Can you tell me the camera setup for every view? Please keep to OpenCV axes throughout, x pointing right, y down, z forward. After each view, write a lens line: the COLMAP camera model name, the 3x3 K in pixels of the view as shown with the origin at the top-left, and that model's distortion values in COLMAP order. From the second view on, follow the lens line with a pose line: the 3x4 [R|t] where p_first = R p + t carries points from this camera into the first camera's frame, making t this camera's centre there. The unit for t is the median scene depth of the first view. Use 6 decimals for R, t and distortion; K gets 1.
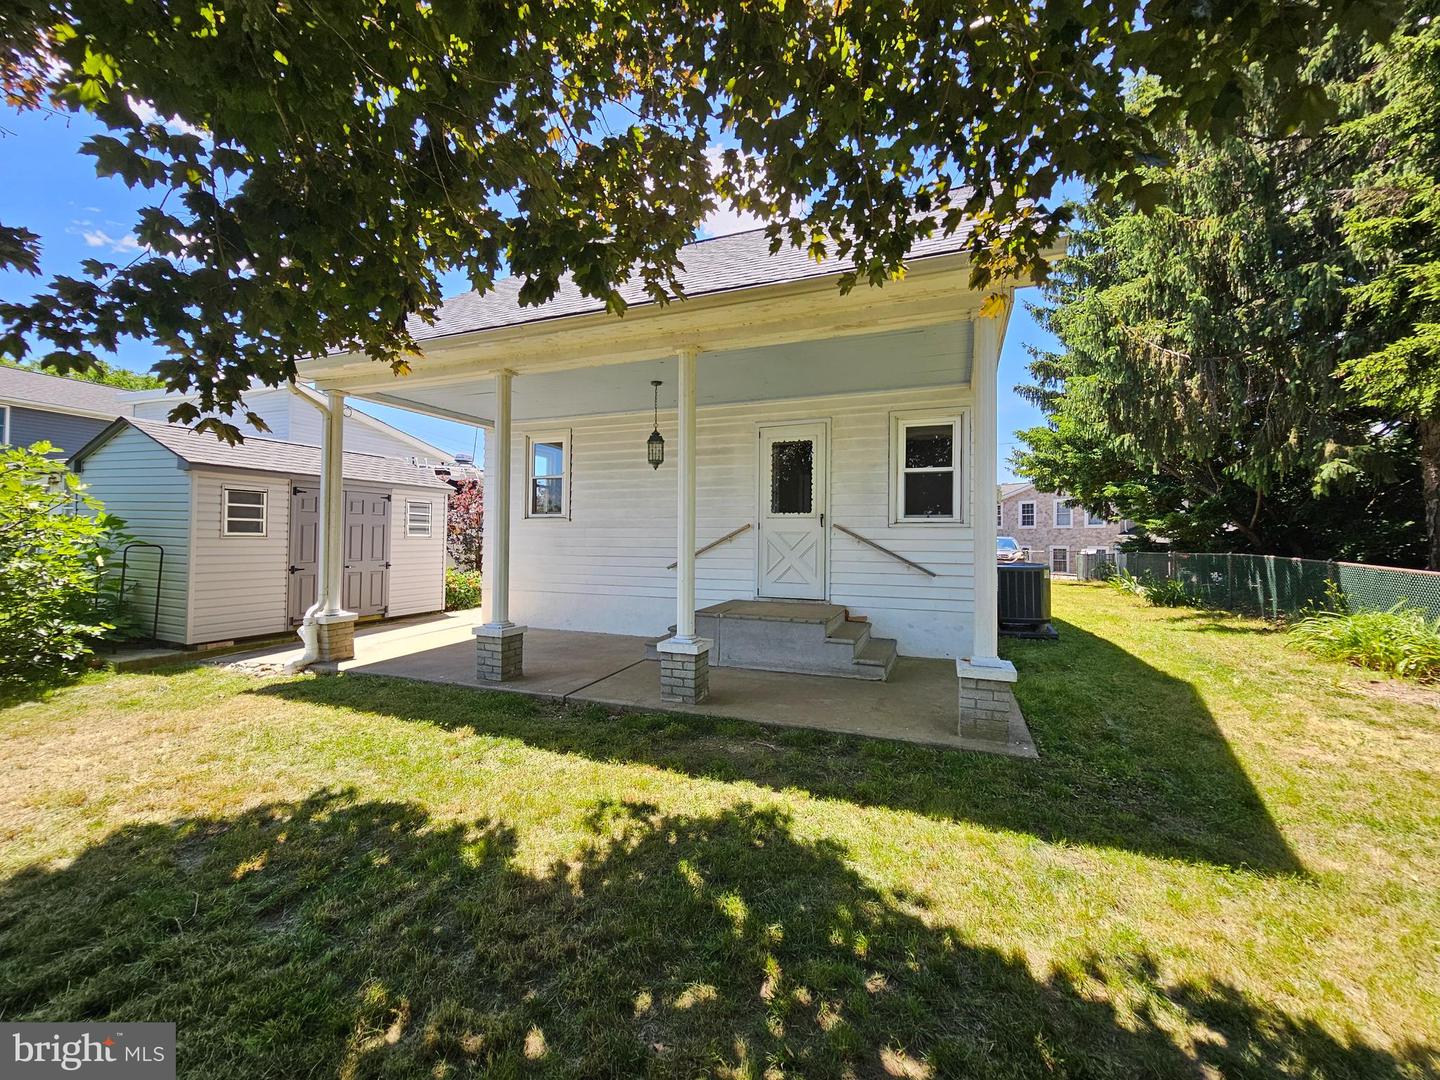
lens RADIAL K [[595.4, 0, 715.0], [0, 595.4, 535.2], [0, 0, 1]] dist [0.000440, 0.000593]
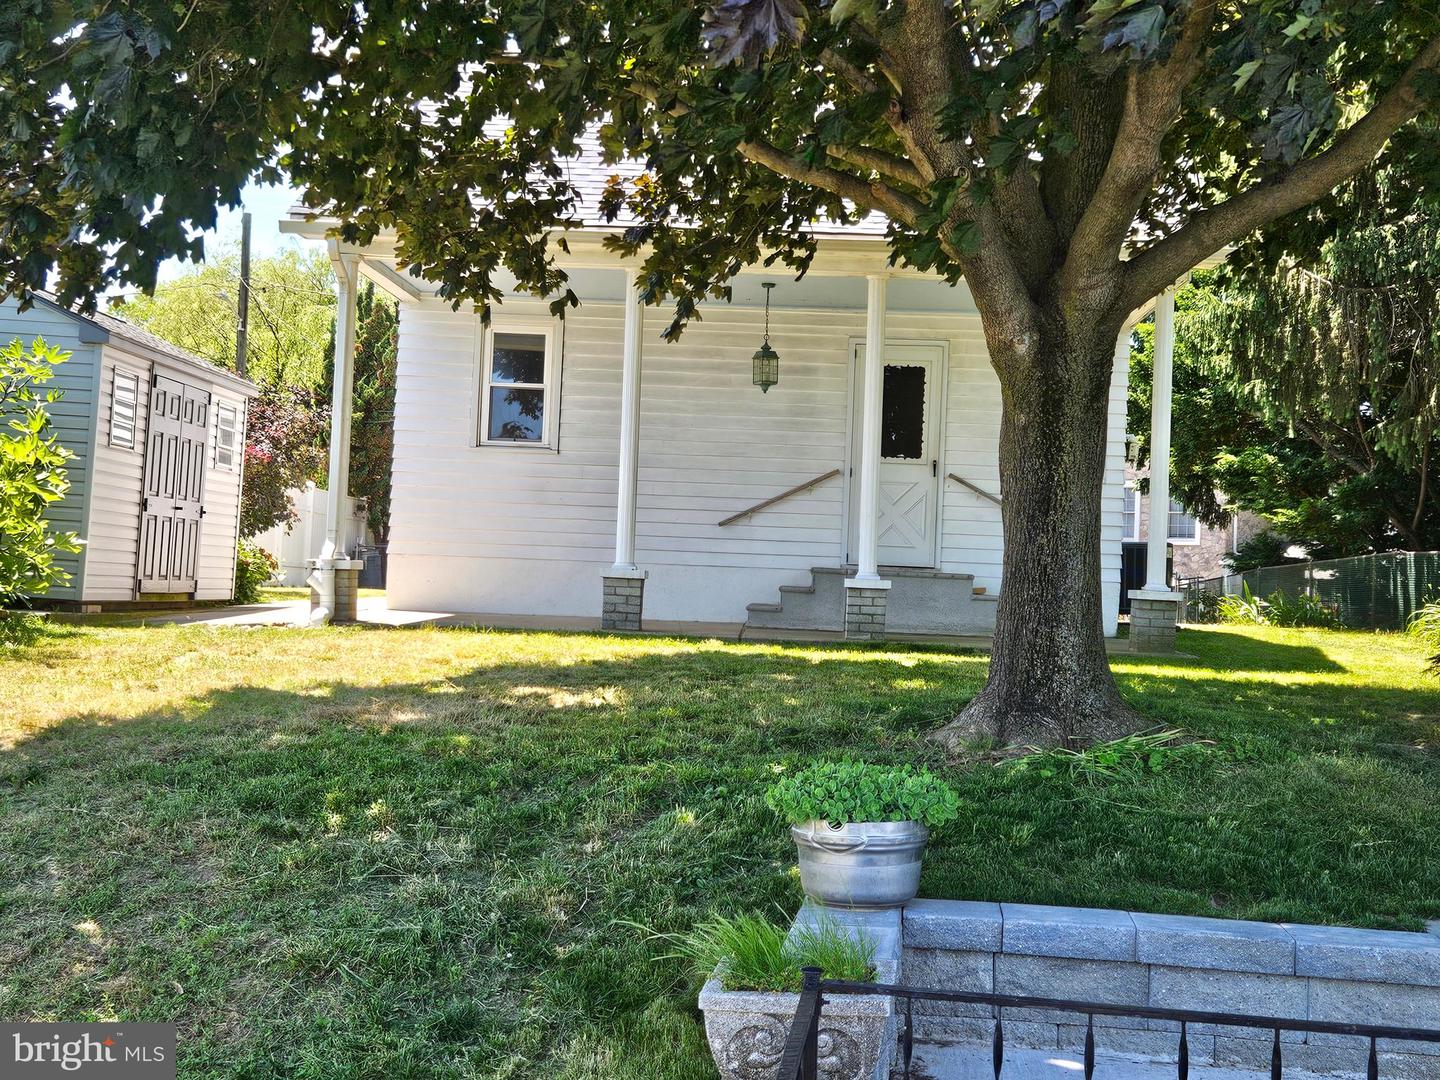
lens RADIAL K [[1831.5, 0, 772.2], [0, 1831.5, 543.2], [0, 0, 1]] dist [0.098465, 0.000000]
pose [[0.933940, 0.039374, 0.355253, -0.786211], [-0.034236, 0.999199, -0.020741, 0.117627], [-0.355785, 0.007209, 0.934540, -1.075960]]
